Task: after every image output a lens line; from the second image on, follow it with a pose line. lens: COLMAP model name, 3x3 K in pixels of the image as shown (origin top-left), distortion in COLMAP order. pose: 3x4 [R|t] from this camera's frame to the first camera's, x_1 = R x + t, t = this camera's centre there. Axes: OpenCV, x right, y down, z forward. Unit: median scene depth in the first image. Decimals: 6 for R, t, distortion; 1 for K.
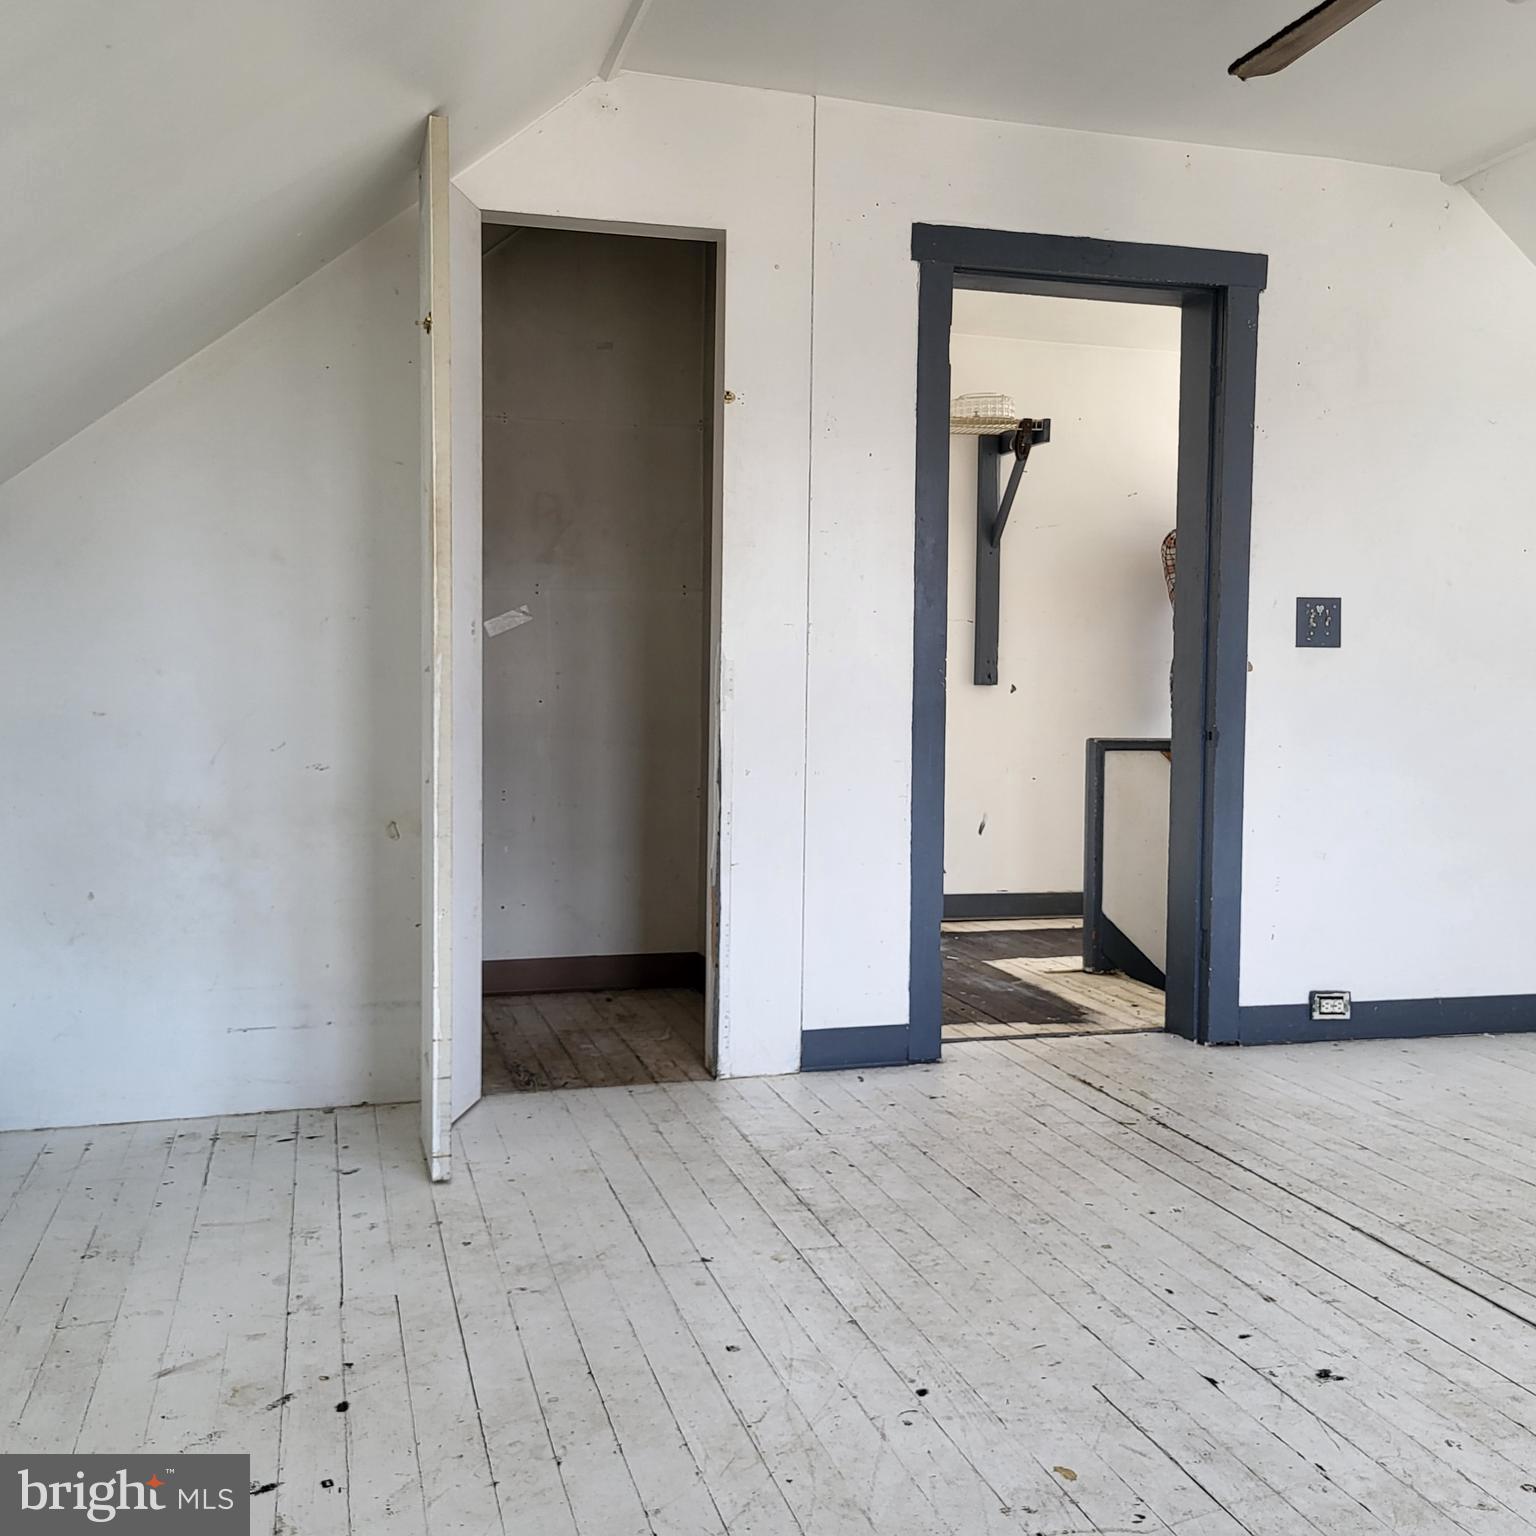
lens RADIAL K [[1574.0, 0, 767.3], [0, 1574.0, 761.8], [0, 0, 1]] dist [0.024072, 0.000000]
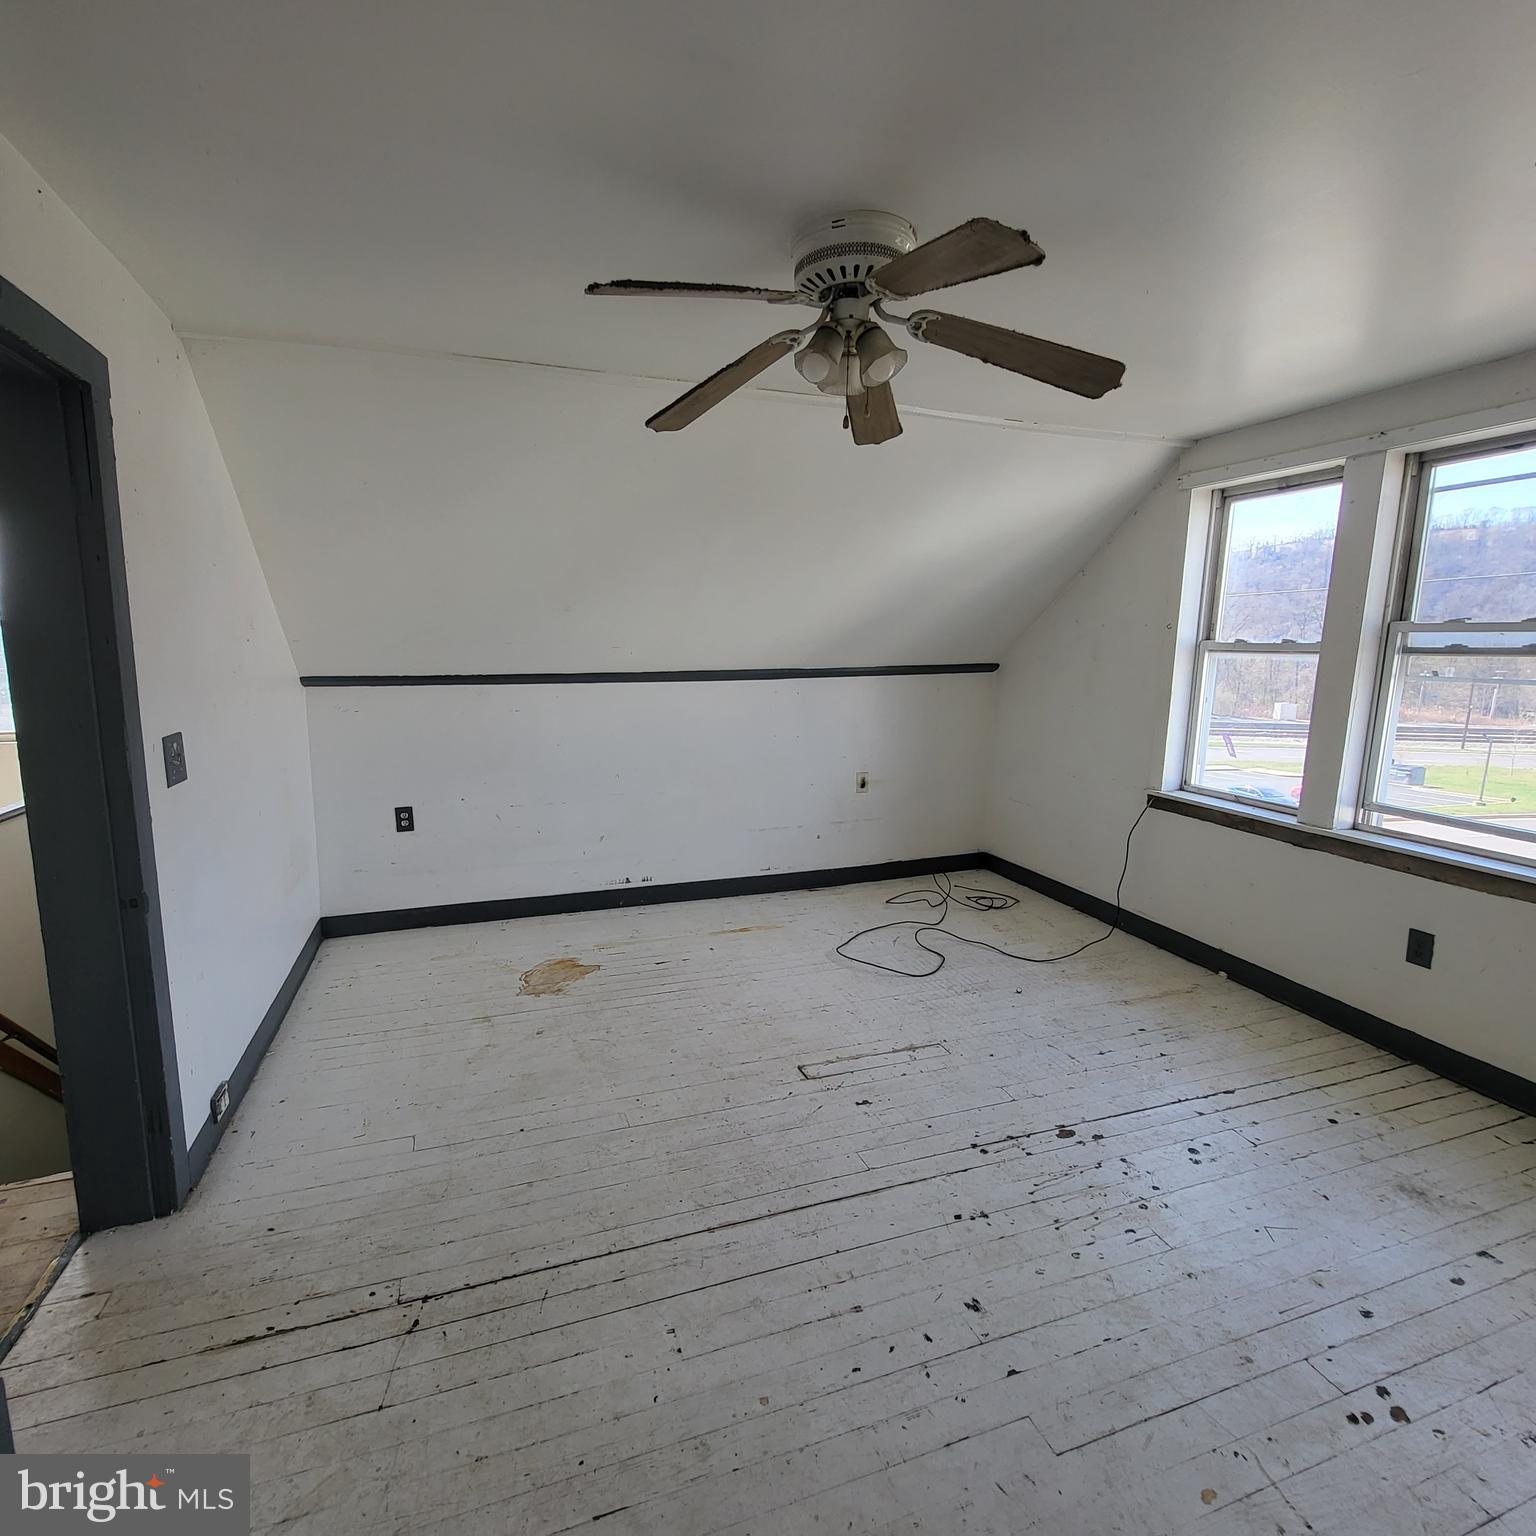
lens RADIAL K [[806.5, 0, 738.3], [0, 806.5, 776.6], [0, 0, 1]] dist [0.000164, -0.001847]
pose [[-0.061629, -0.175052, 0.982628, -0.237623], [0.041809, 0.983183, 0.177773, -0.205419], [-0.997223, 0.052038, -0.053274, 0.891298]]
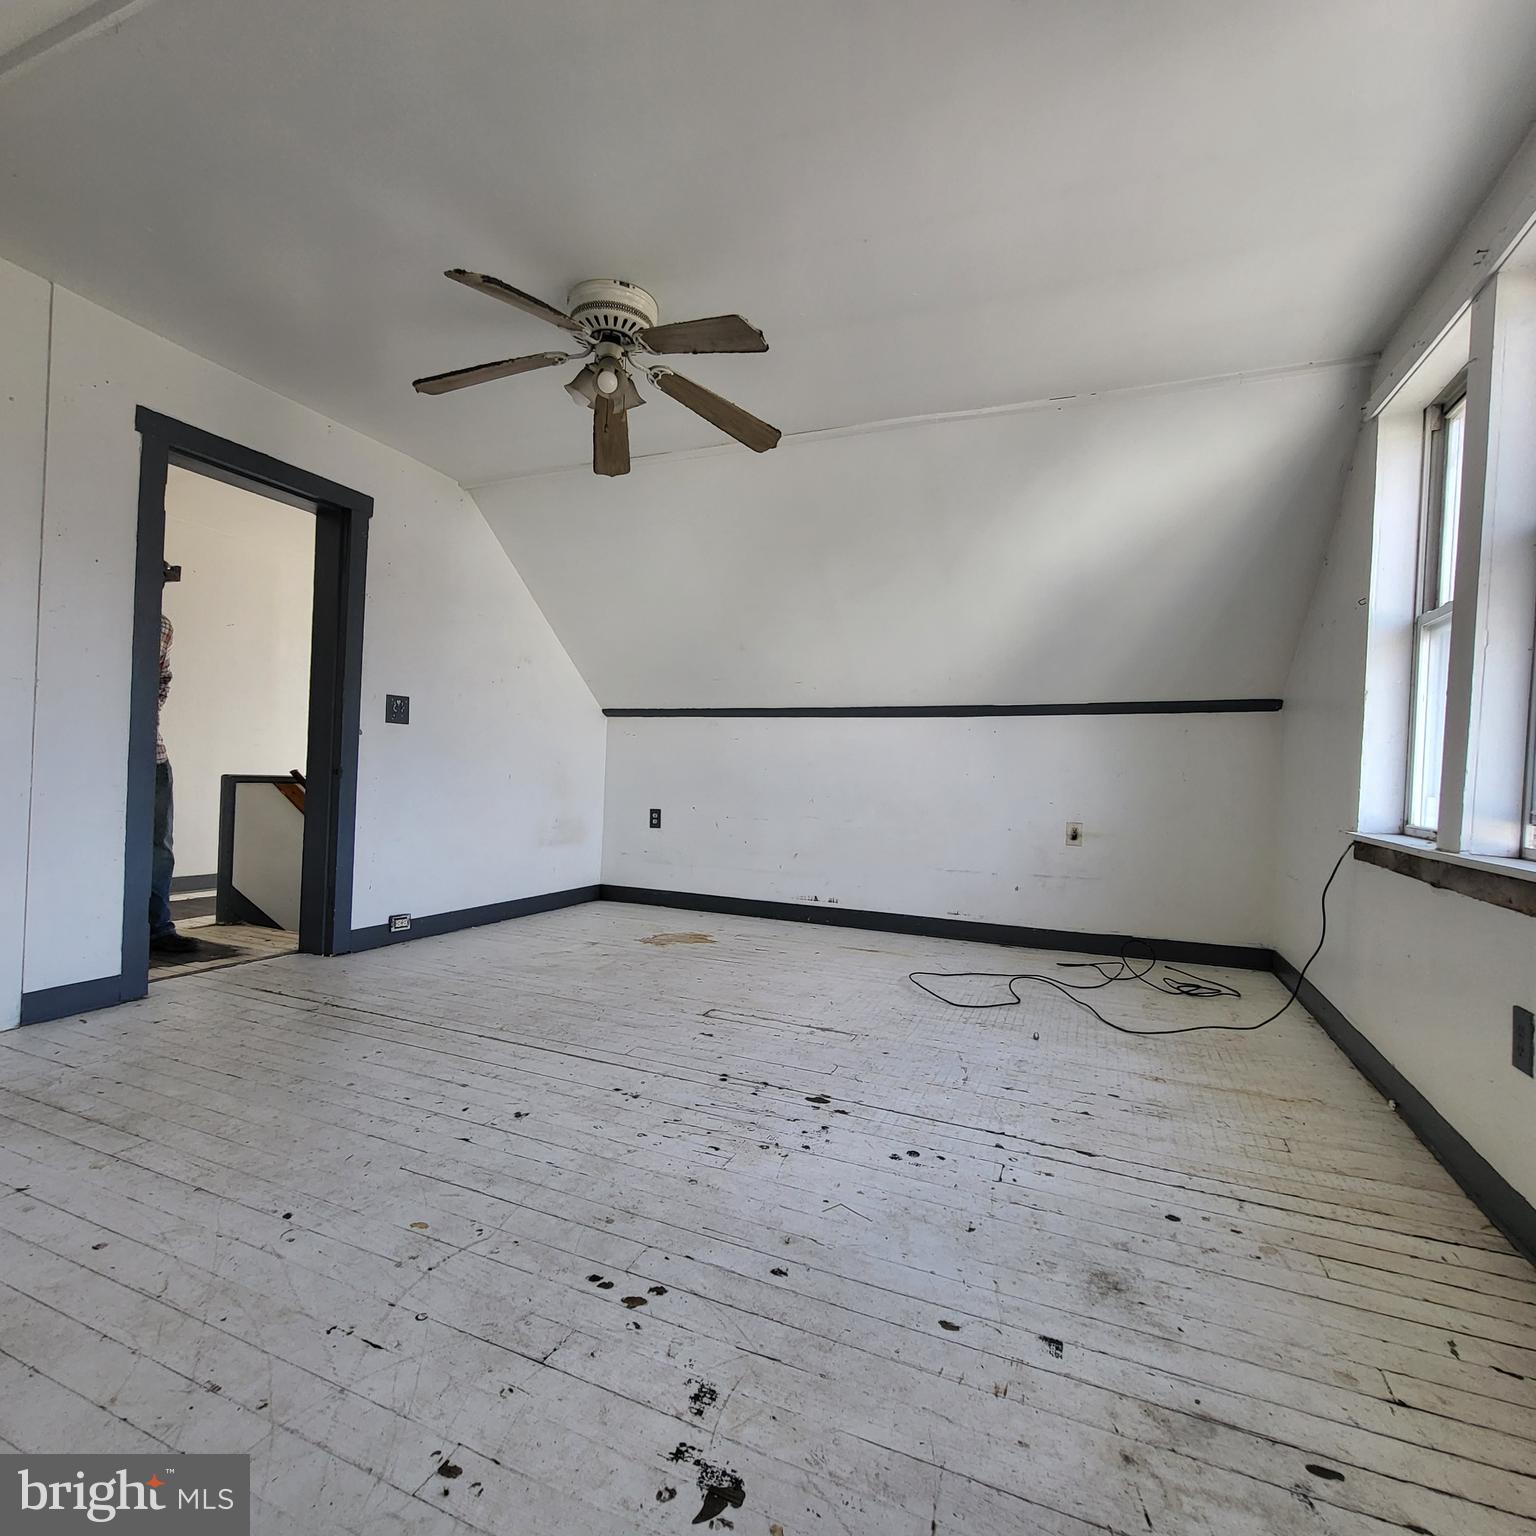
lens RADIAL K [[806.5, 0, 751.3], [0, 806.5, 782.7], [0, 0, 1]] dist [0.000164, -0.001847]
pose [[0.629573, 0.005159, 0.776924, -0.143192], [0.009009, 0.999862, -0.013939, 0.014938], [-0.776889, 0.015774, 0.629440, 0.145882]]
